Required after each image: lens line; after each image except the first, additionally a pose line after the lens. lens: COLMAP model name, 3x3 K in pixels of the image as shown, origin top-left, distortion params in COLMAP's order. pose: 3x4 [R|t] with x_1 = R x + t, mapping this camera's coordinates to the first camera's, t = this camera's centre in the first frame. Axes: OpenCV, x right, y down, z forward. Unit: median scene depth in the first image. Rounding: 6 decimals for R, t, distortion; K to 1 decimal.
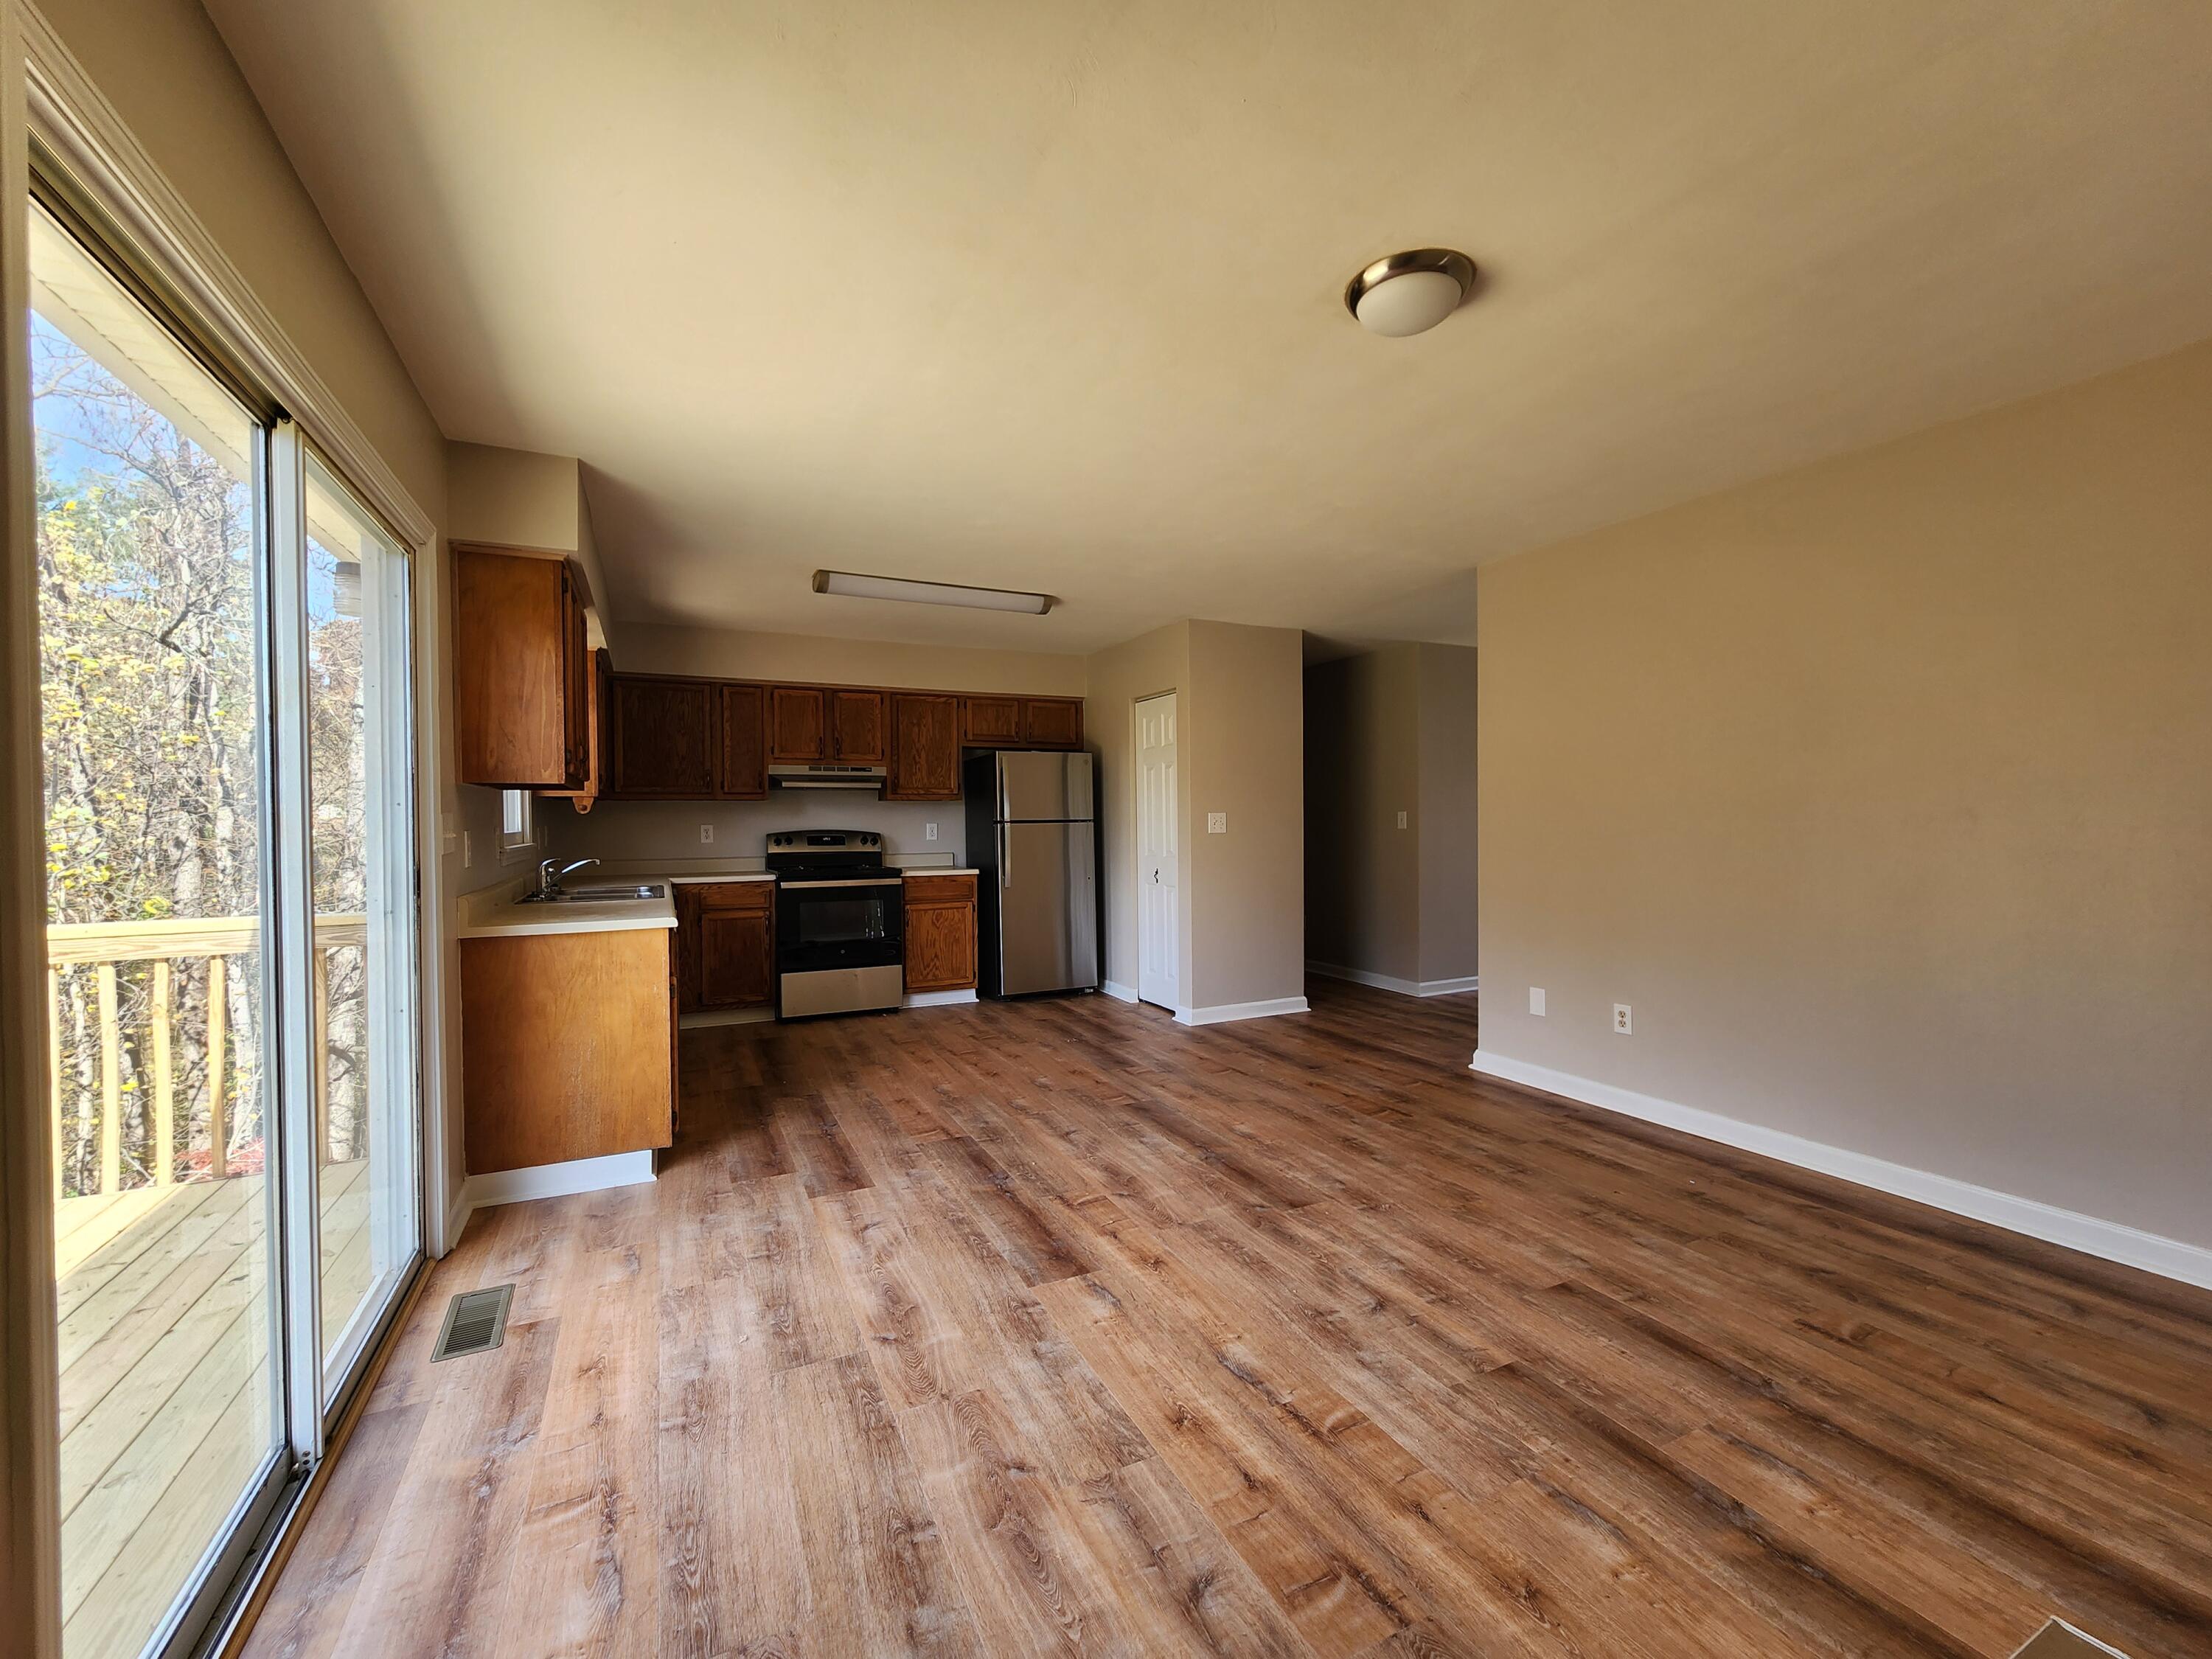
lens RADIAL K [[911.1, 0, 1102.9], [0, 911.1, 829.3], [0, 0, 1]] dist [-0.001068, 0.001317]
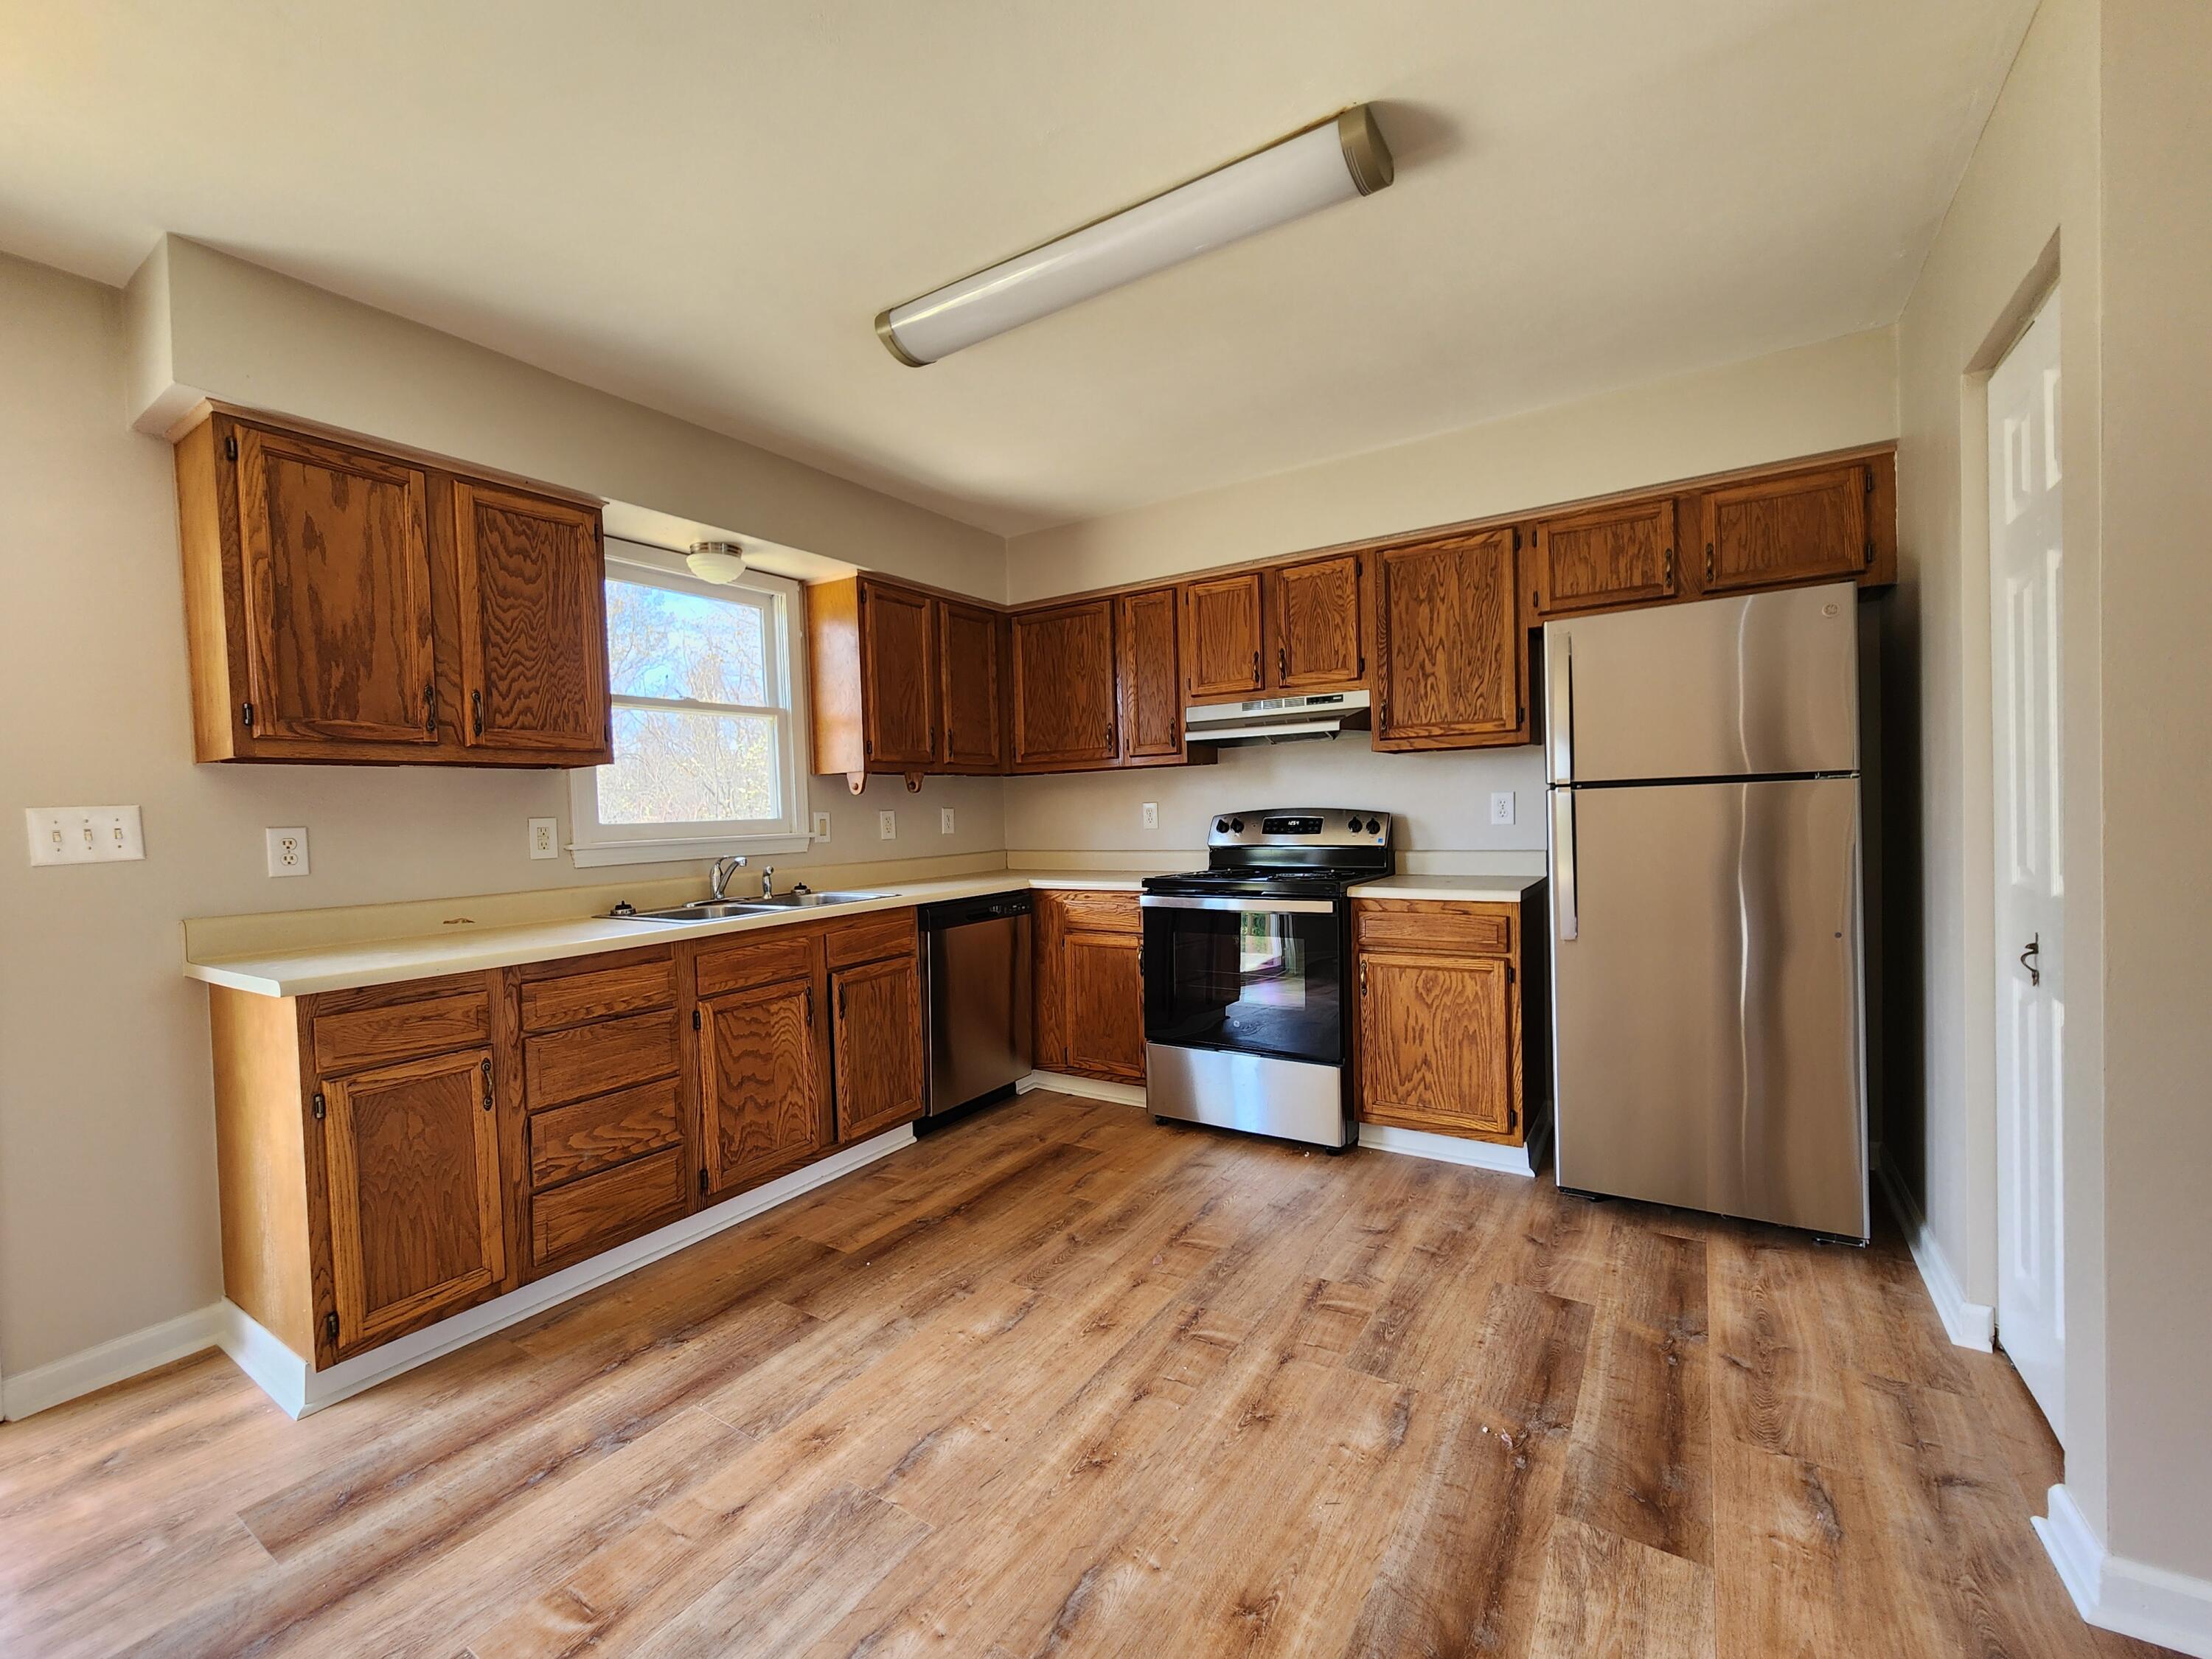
lens RADIAL K [[911.1, 0, 1112.5], [0, 911.1, 827.8], [0, 0, 1]] dist [-0.001068, 0.001317]
pose [[0.520026, 0.009991, -0.854092, 0.224649], [0.017298, 0.999603, 0.022226, -0.002352], [0.853975, -0.026332, 0.519647, 0.904917]]
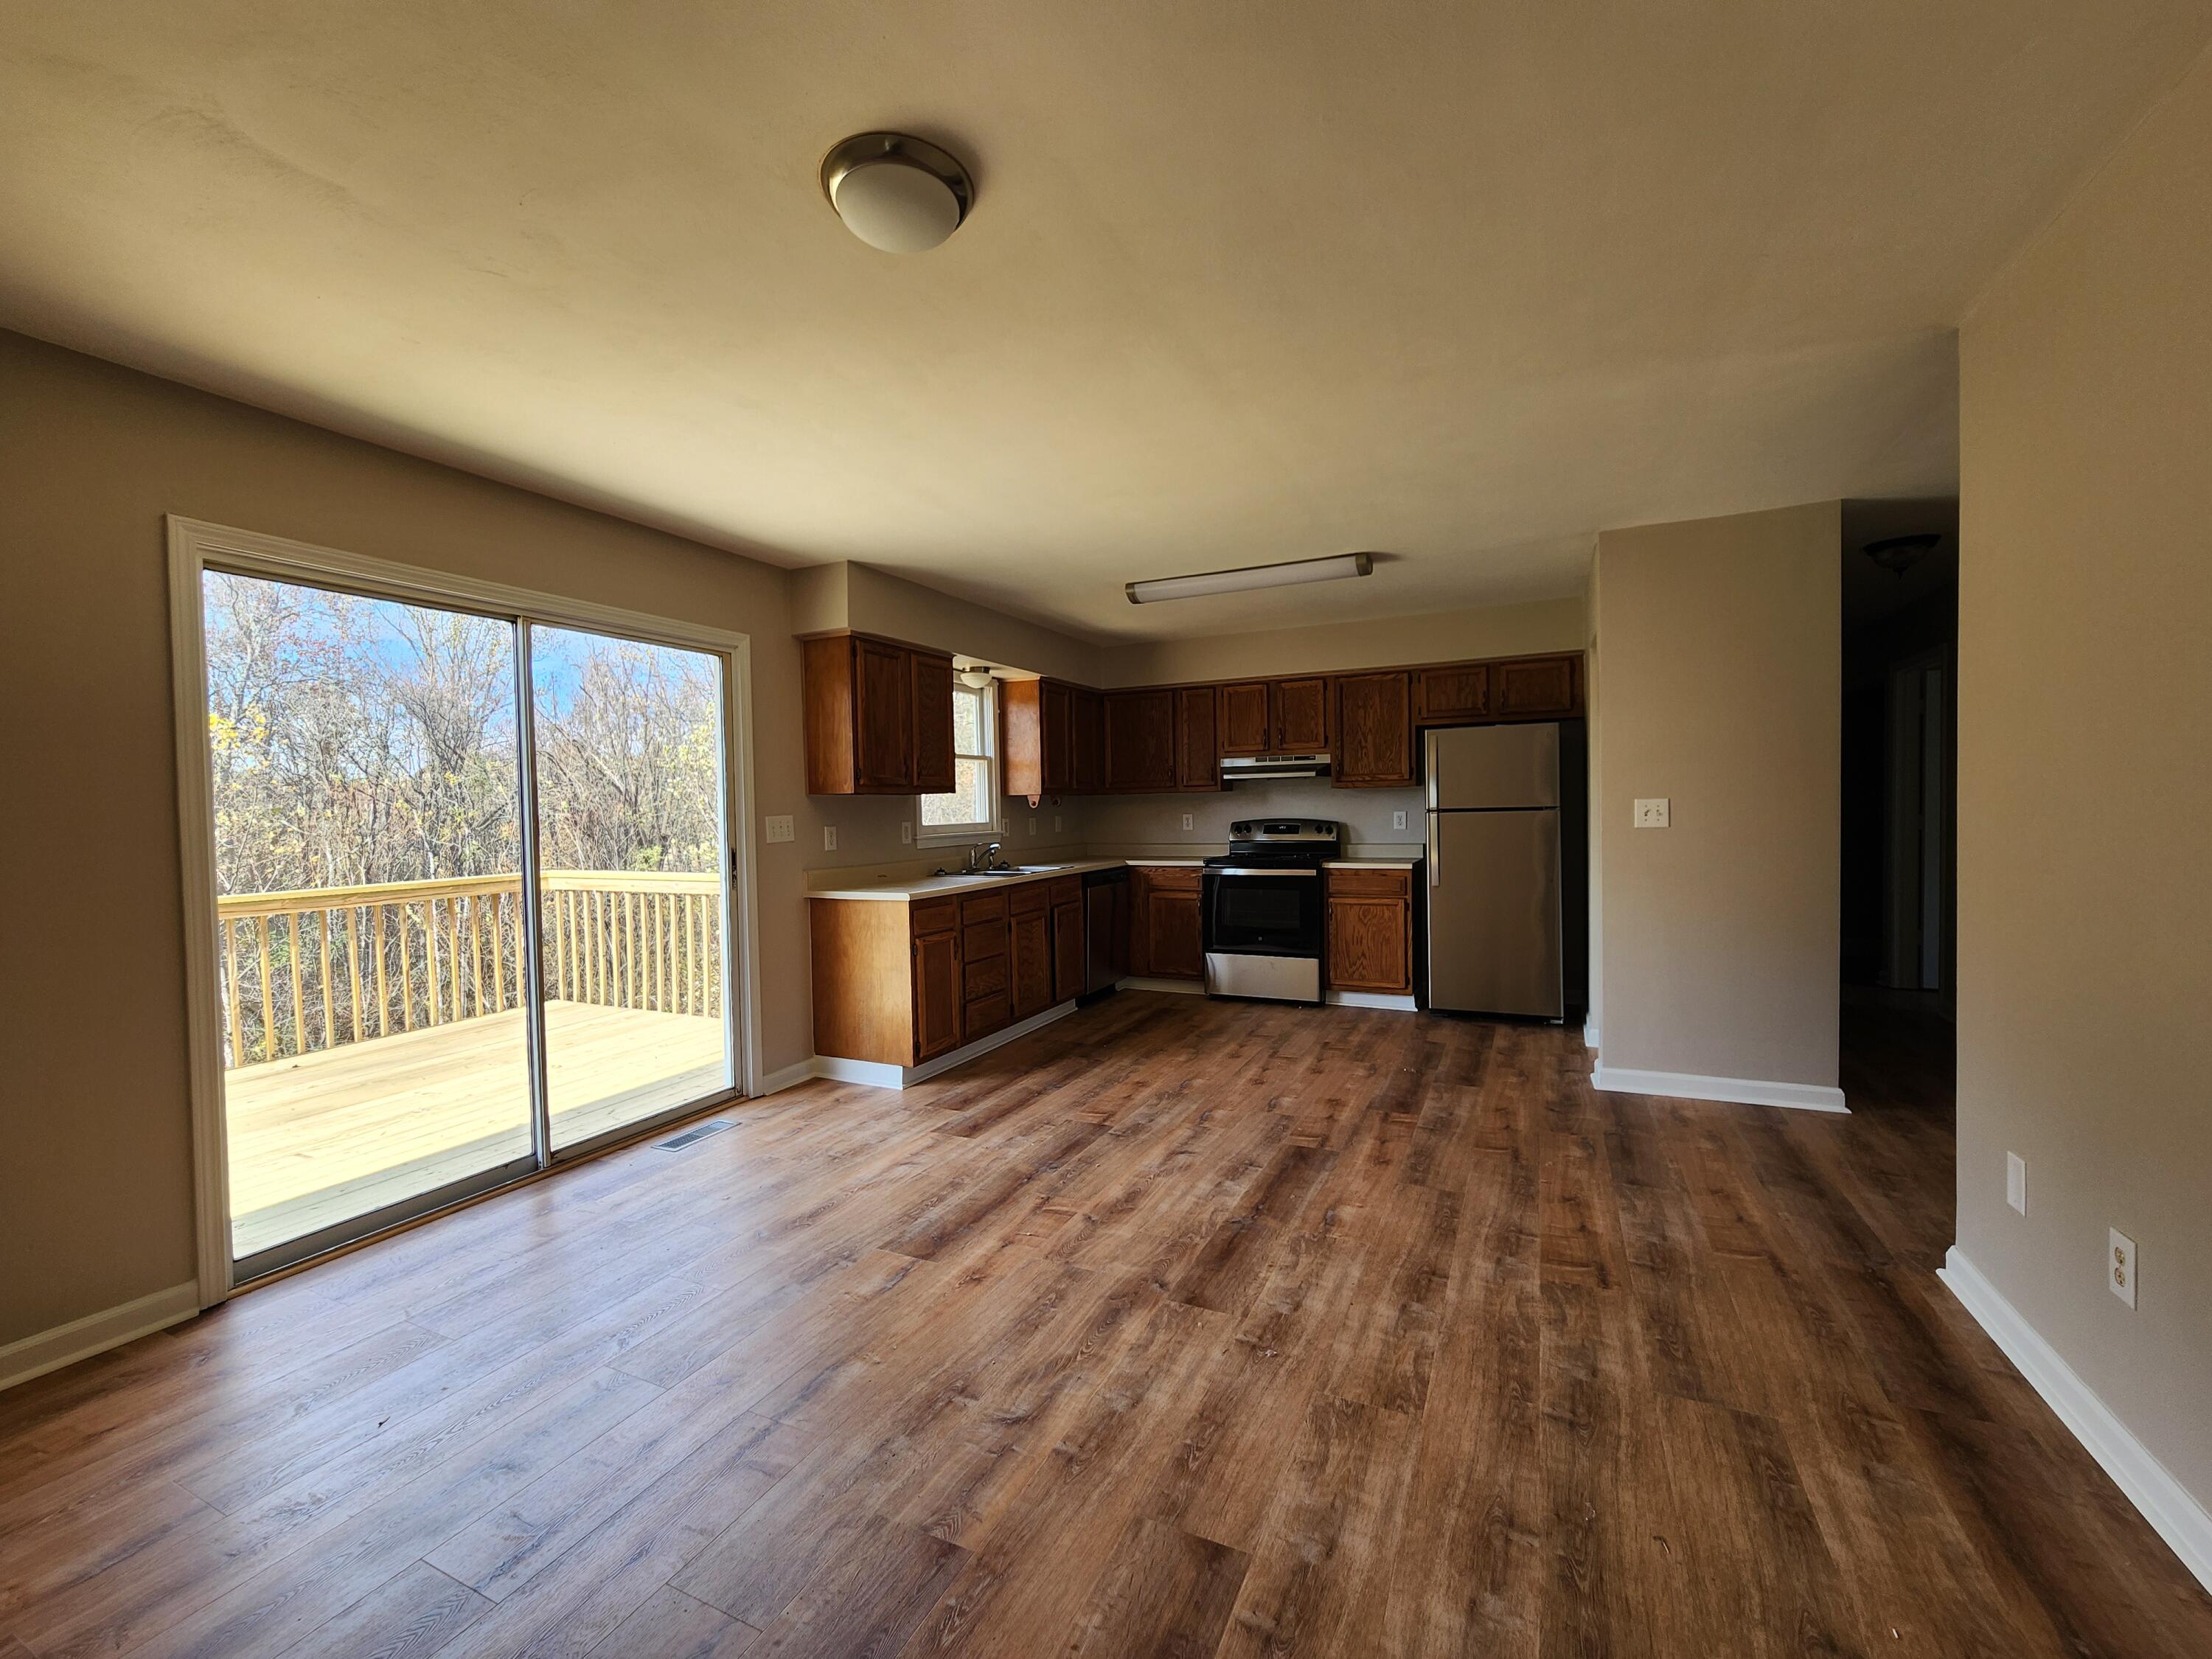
lens RADIAL K [[911.1, 0, 1112.4], [0, 911.1, 828.2], [0, 0, 1]] dist [-0.001068, 0.001317]
pose [[0.628177, 0.012467, -0.777971, 0.573228], [0.006192, 0.999760, 0.021021, -0.017495], [0.778046, -0.018022, 0.627949, 0.323063]]
